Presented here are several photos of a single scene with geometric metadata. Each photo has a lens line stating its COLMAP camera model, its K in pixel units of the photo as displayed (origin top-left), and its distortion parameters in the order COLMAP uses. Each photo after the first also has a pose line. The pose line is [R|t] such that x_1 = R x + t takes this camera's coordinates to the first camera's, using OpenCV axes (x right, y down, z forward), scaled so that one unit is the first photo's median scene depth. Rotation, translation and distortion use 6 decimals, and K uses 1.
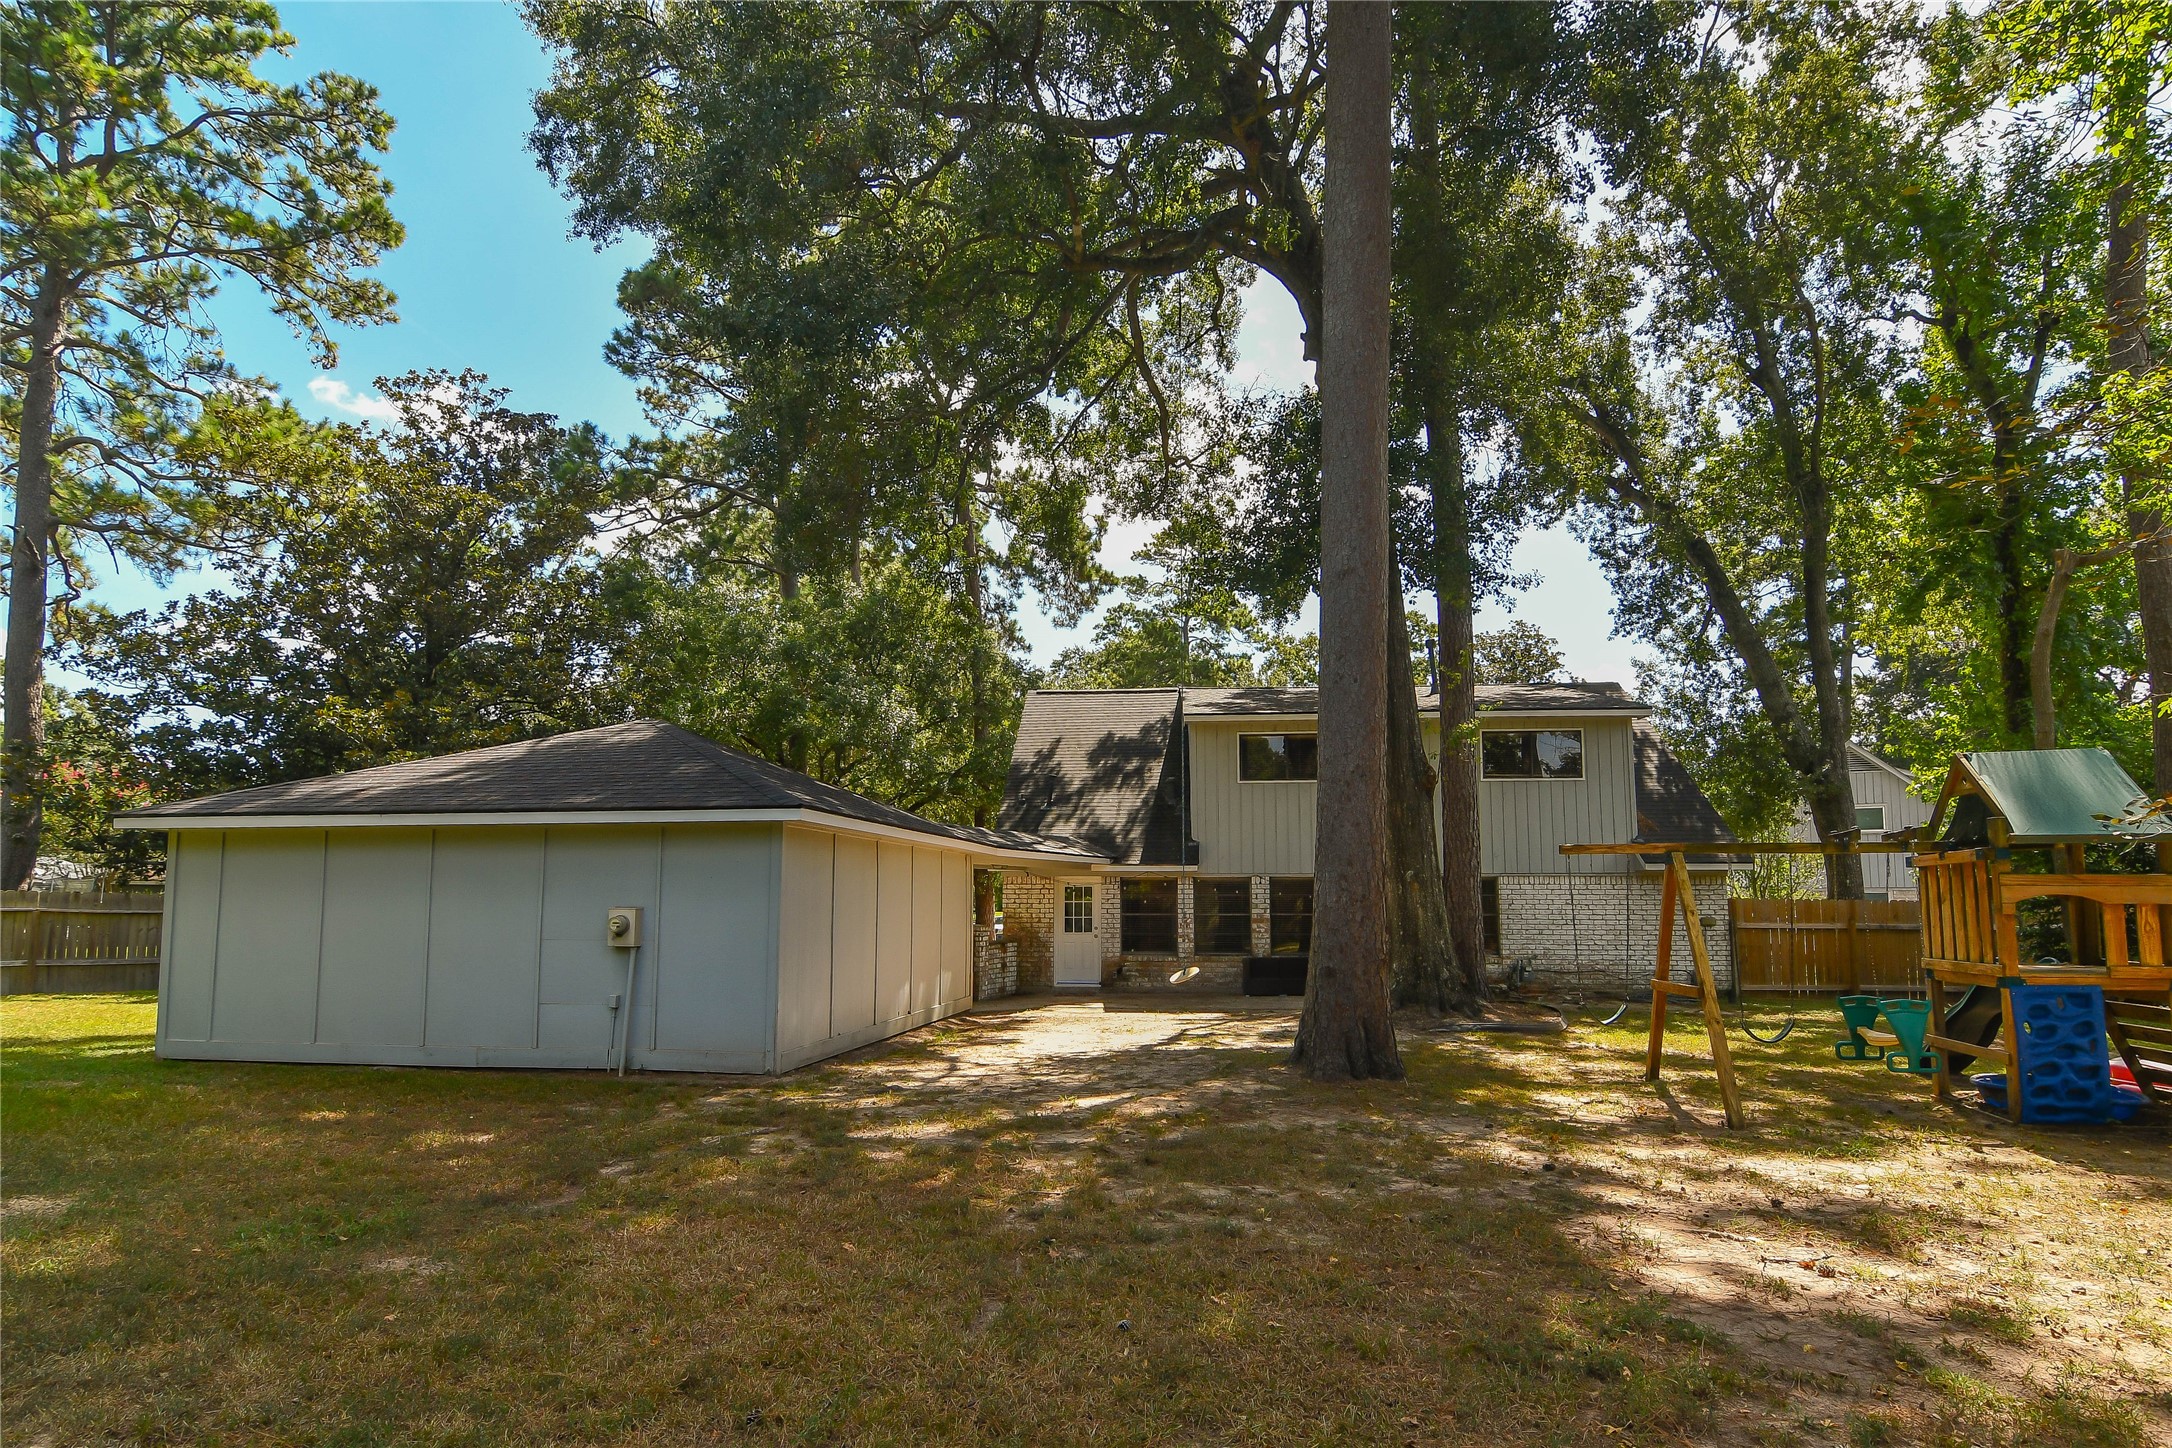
lens RADIAL K [[1091.9, 0, 1090.1], [0, 1091.9, 803.4], [0, 0, 1]] dist [-0.001304, -0.000477]
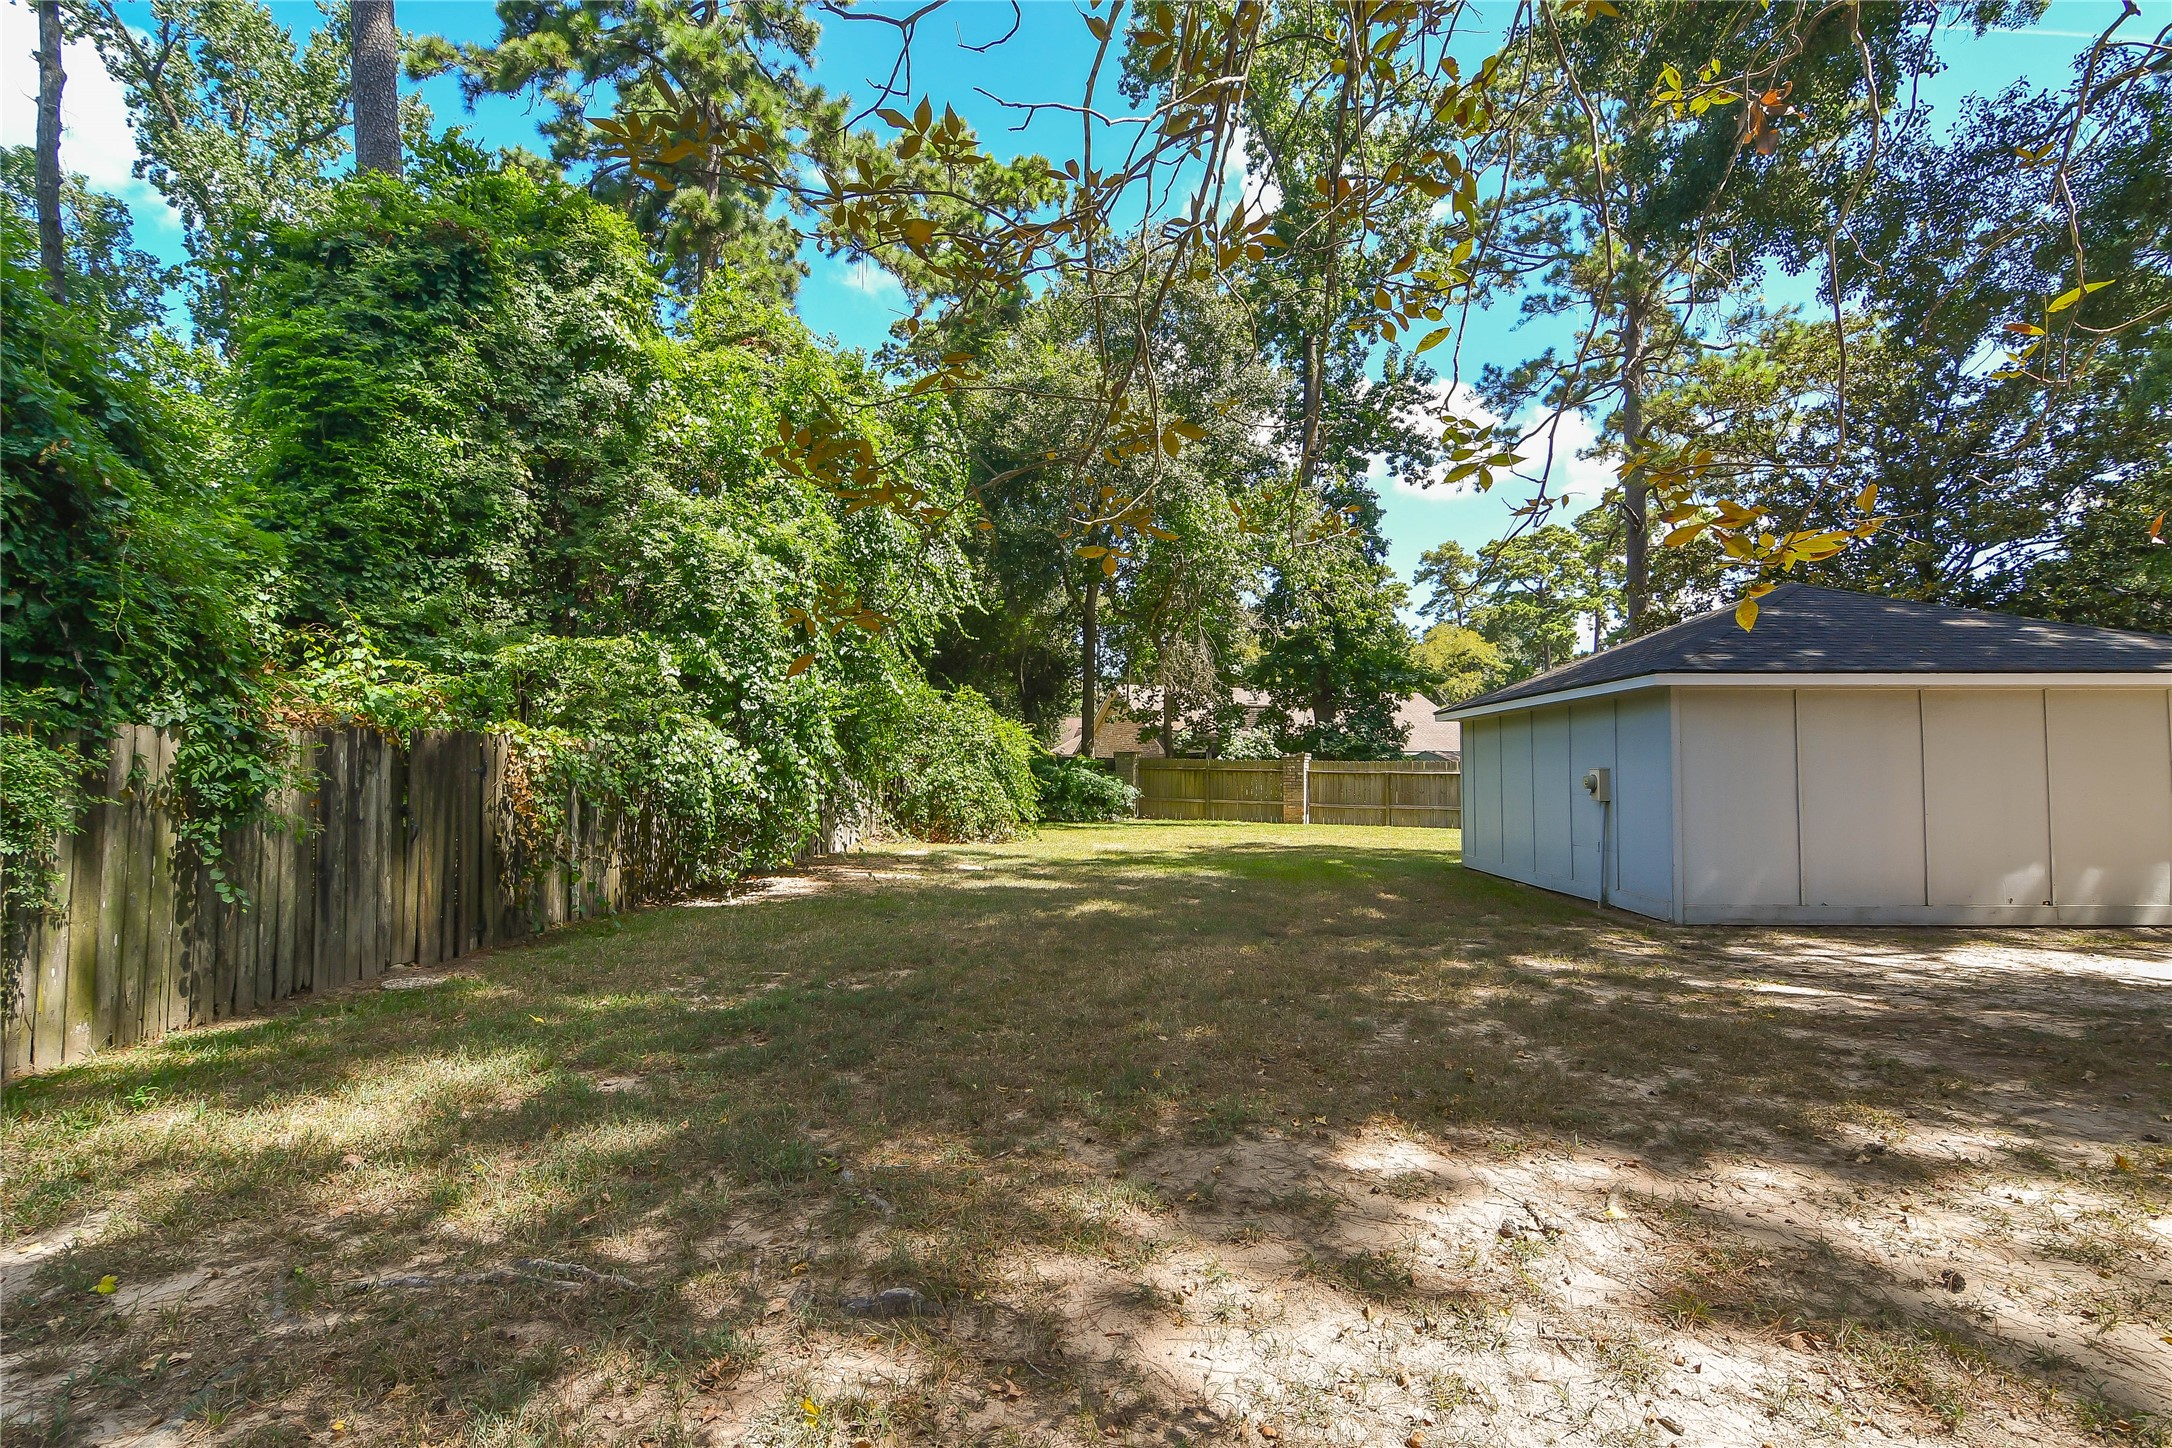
lens RADIAL K [[1083.9, 0, 1086.0], [0, 1083.9, 724.0], [0, 0, 1]] dist [-0.003623, -0.001055]
pose [[0.116673, -0.045577, -0.992124, 0.424551], [0.089897, 0.995331, -0.035153, 0.024066], [0.989094, -0.085088, 0.120225, 0.196339]]
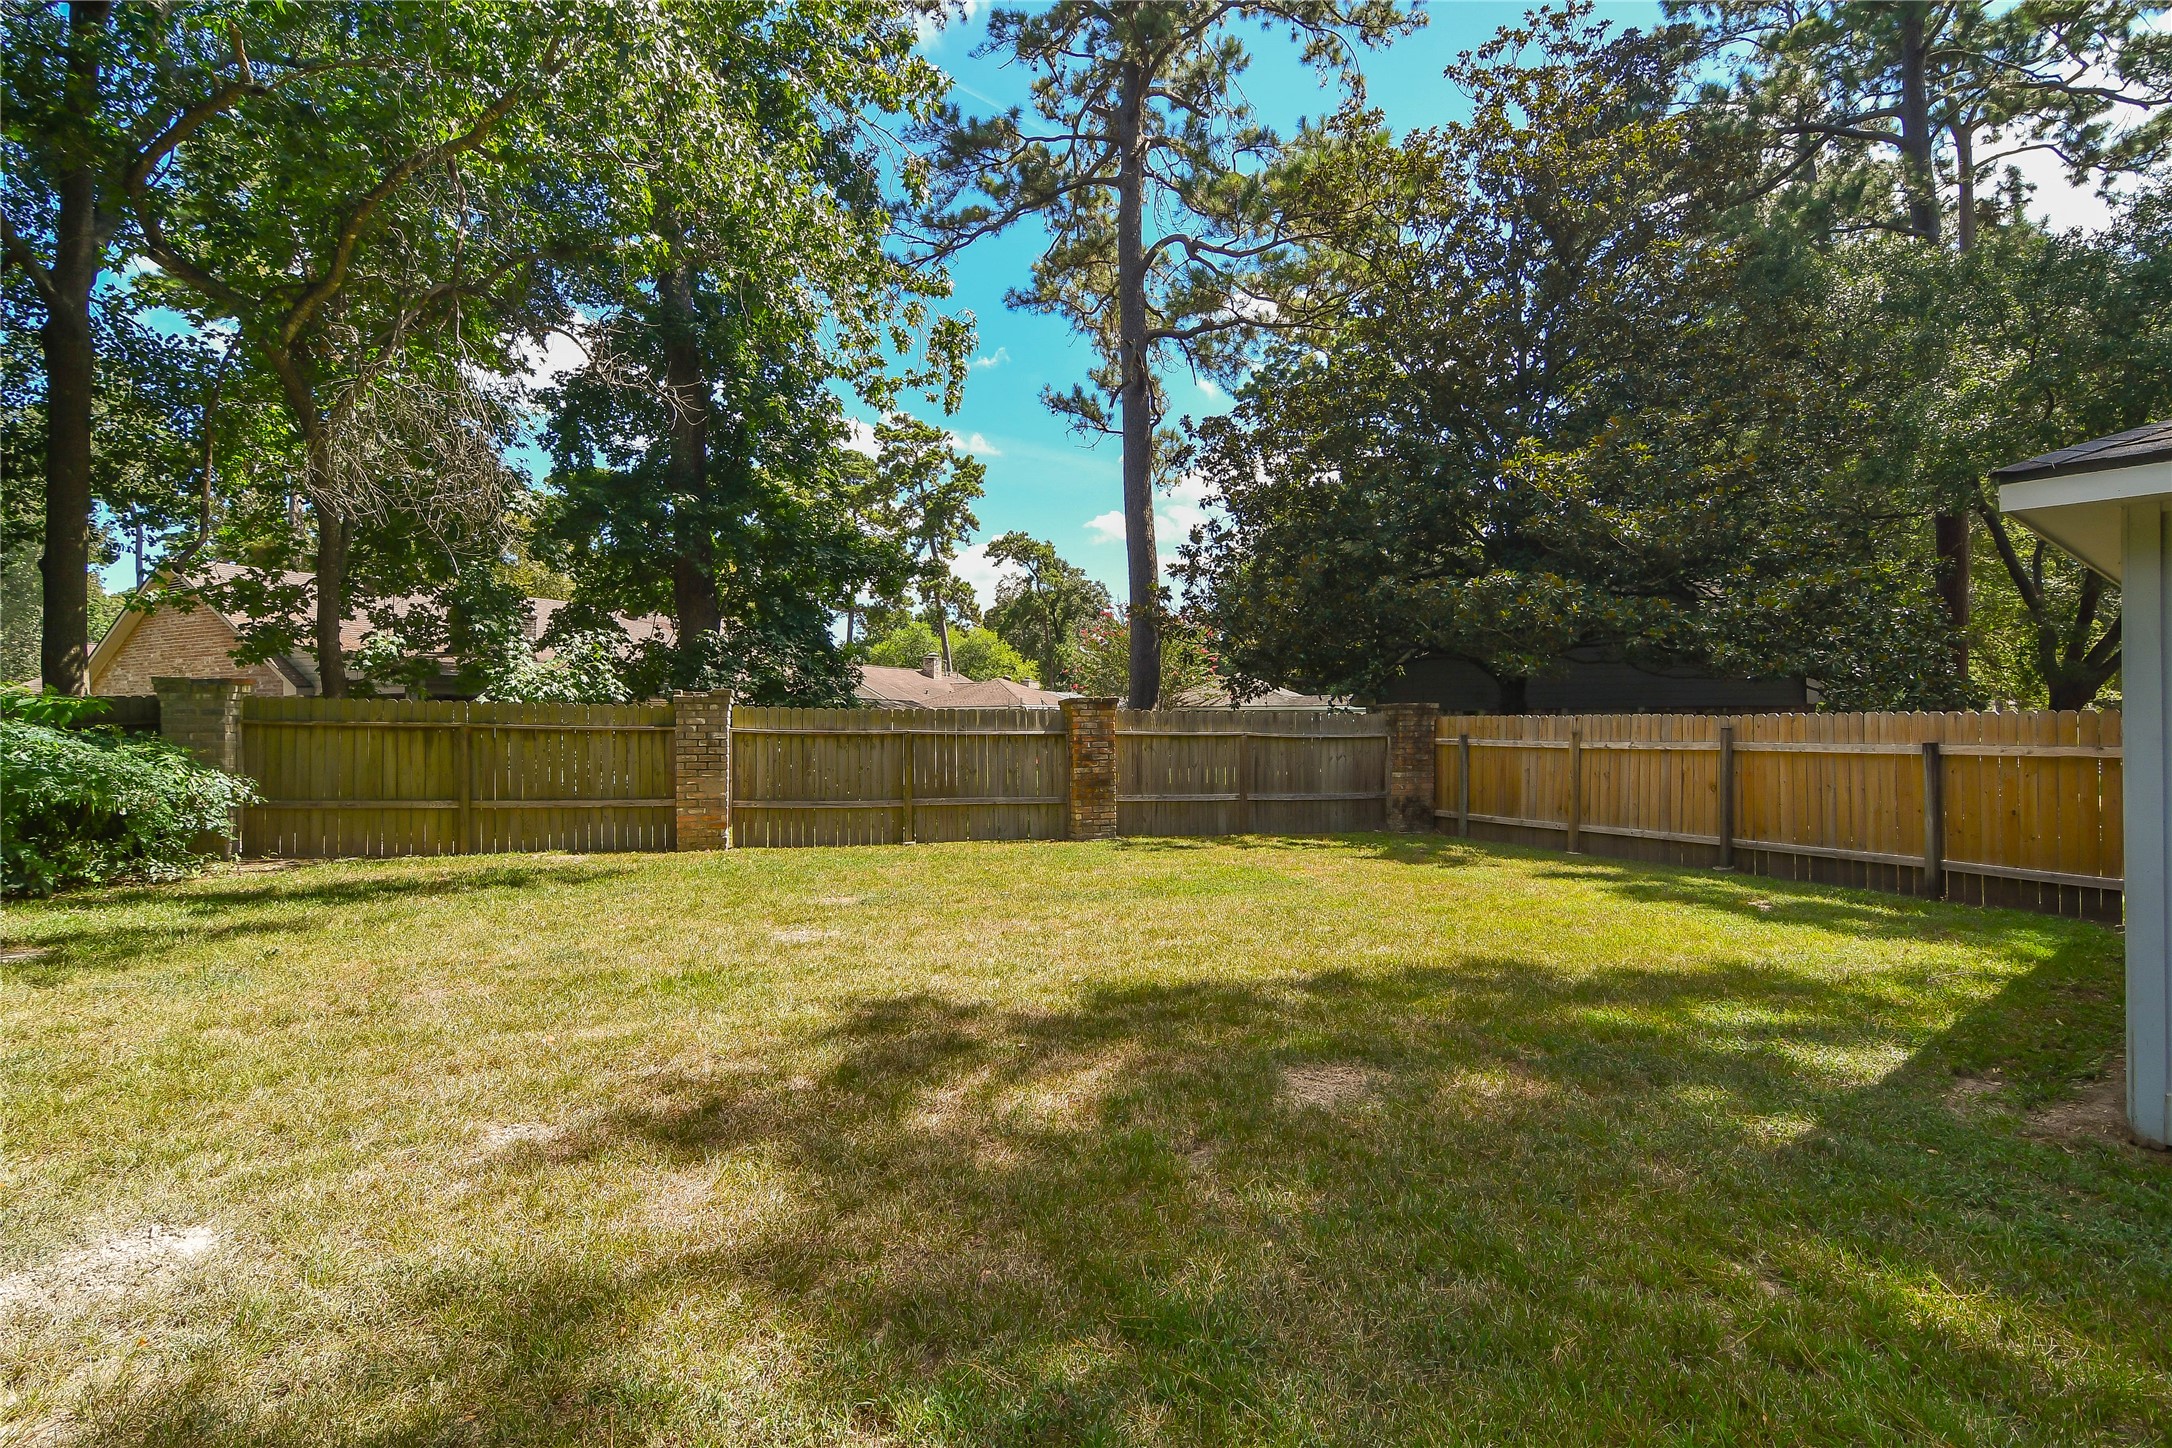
lens RADIAL K [[1042.7, 0, 1086.8], [0, 1042.7, 735.9], [0, 0, 1]] dist [0.000949, -0.000764]
pose [[0.759058, -0.004327, -0.651009, -0.595065], [0.065718, 0.995379, 0.070009, 0.038559], [0.647697, -0.095924, 0.755835, 0.350670]]
